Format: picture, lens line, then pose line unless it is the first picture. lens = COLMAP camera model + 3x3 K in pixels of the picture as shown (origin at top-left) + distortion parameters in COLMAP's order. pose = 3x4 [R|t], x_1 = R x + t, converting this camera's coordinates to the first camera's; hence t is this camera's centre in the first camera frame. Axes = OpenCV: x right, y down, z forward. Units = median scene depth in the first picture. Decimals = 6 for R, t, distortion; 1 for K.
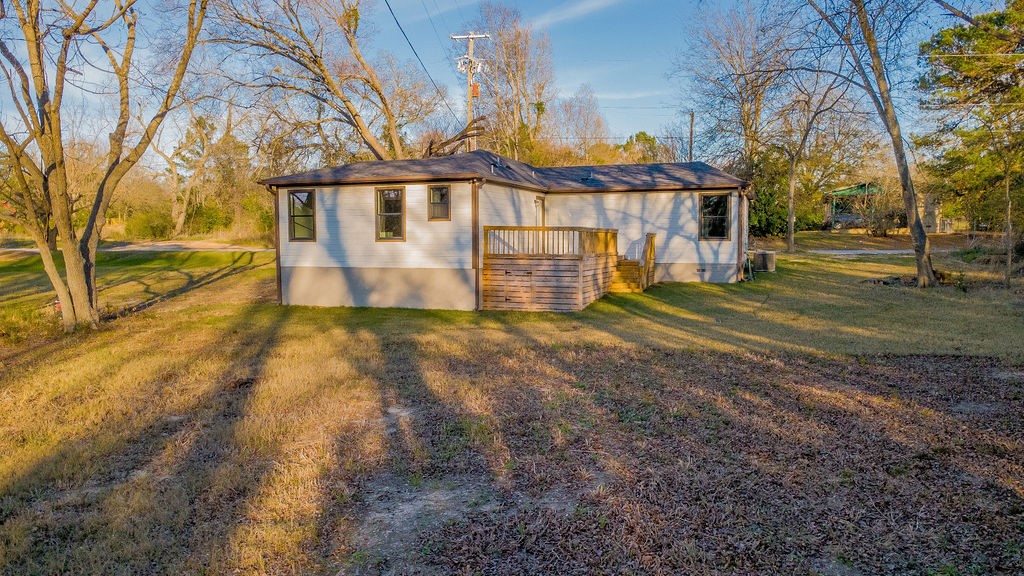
lens RADIAL K [[696.8, 0, 512.7], [0, 696.8, 290.3], [0, 0, 1]] dist [0.021772, -0.003595]
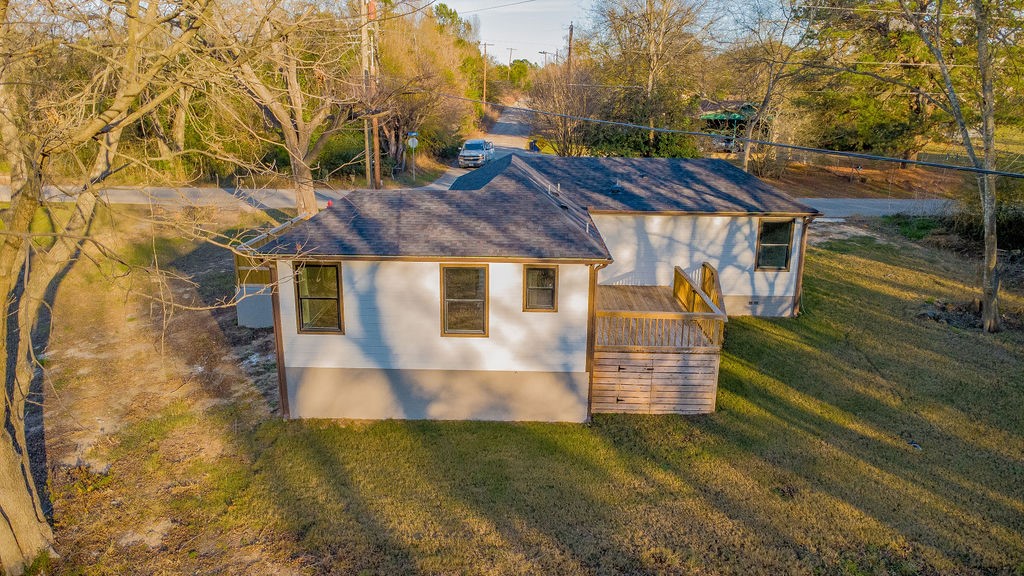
lens RADIAL K [[696.8, 0, 512.7], [0, 696.8, 290.3], [0, 0, 1]] dist [0.021772, -0.003595]
pose [[0.943174, -0.077733, 0.323078, -0.345631], [0.015519, 0.981498, 0.190845, -0.247333], [-0.331936, -0.174986, 0.926930, 0.308939]]
